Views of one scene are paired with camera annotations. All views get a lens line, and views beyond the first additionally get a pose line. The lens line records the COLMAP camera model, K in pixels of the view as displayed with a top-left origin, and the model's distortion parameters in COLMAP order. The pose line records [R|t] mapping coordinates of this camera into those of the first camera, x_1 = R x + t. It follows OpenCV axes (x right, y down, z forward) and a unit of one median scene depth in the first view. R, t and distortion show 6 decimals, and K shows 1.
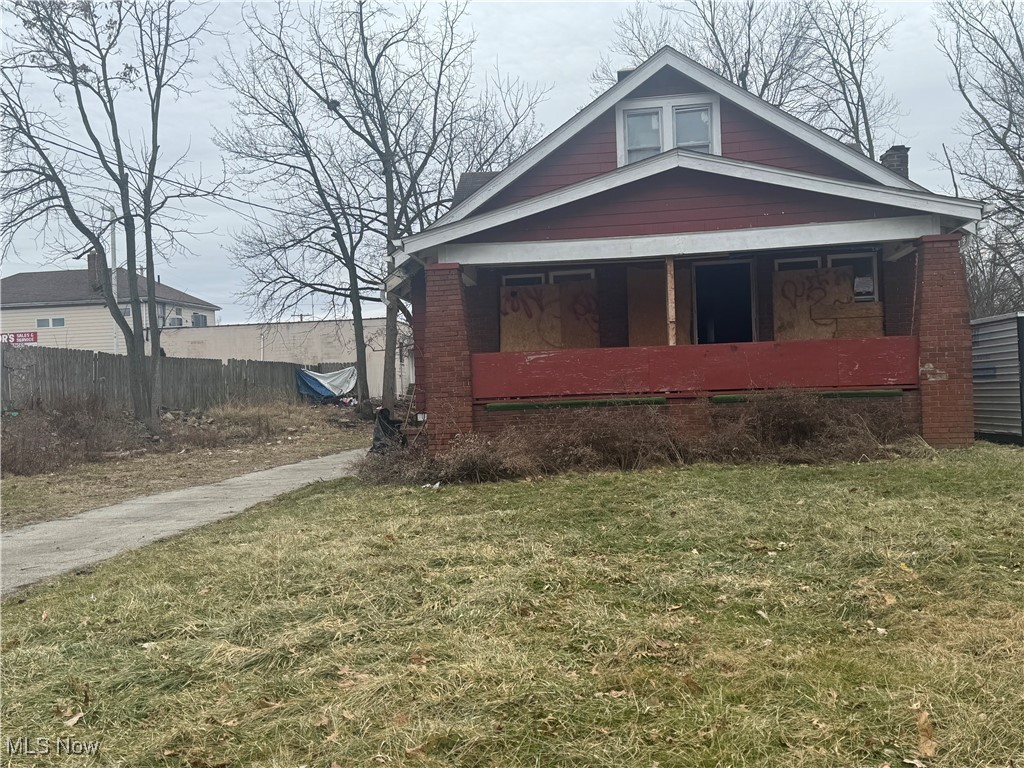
lens RADIAL K [[1046.1, 0, 512.0], [0, 1046.1, 384.0], [0, 0, 1]] dist [0.195481, -0.395451]
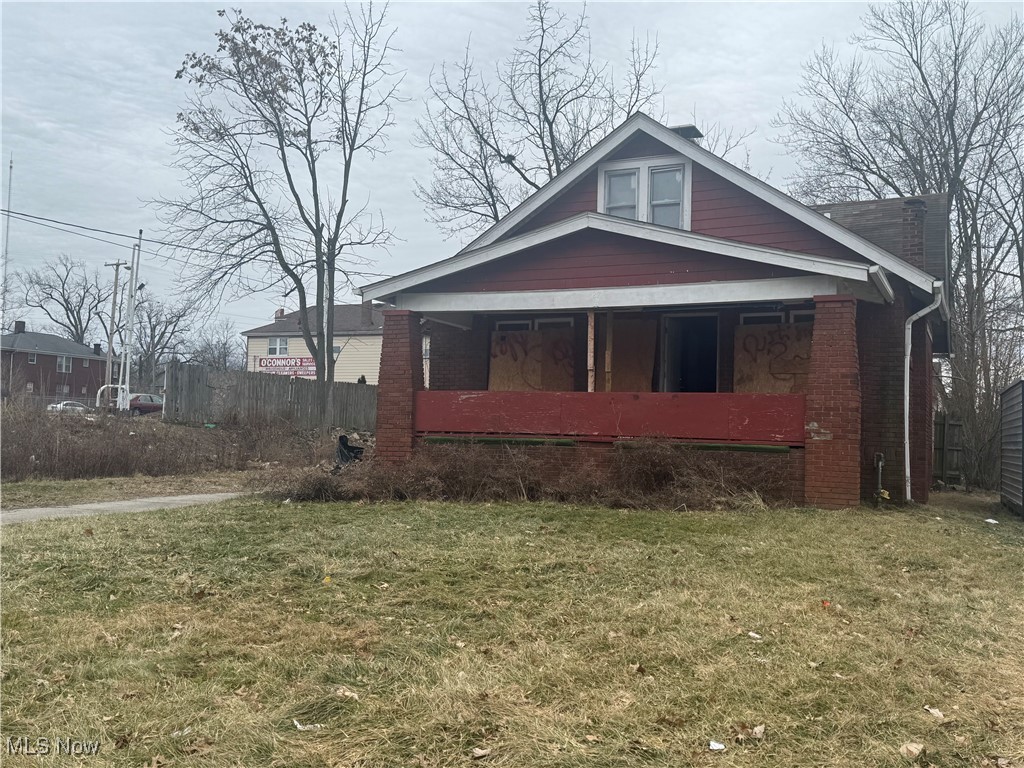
lens RADIAL K [[1046.2, 0, 516.2], [0, 1046.2, 378.4], [0, 0, 1]] dist [0.195429, -0.379261]
pose [[0.952484, 0.042898, -0.301552, 0.356043], [-0.054791, 0.998014, -0.031087, -0.011864], [0.299620, 0.046132, 0.952943, -0.032172]]
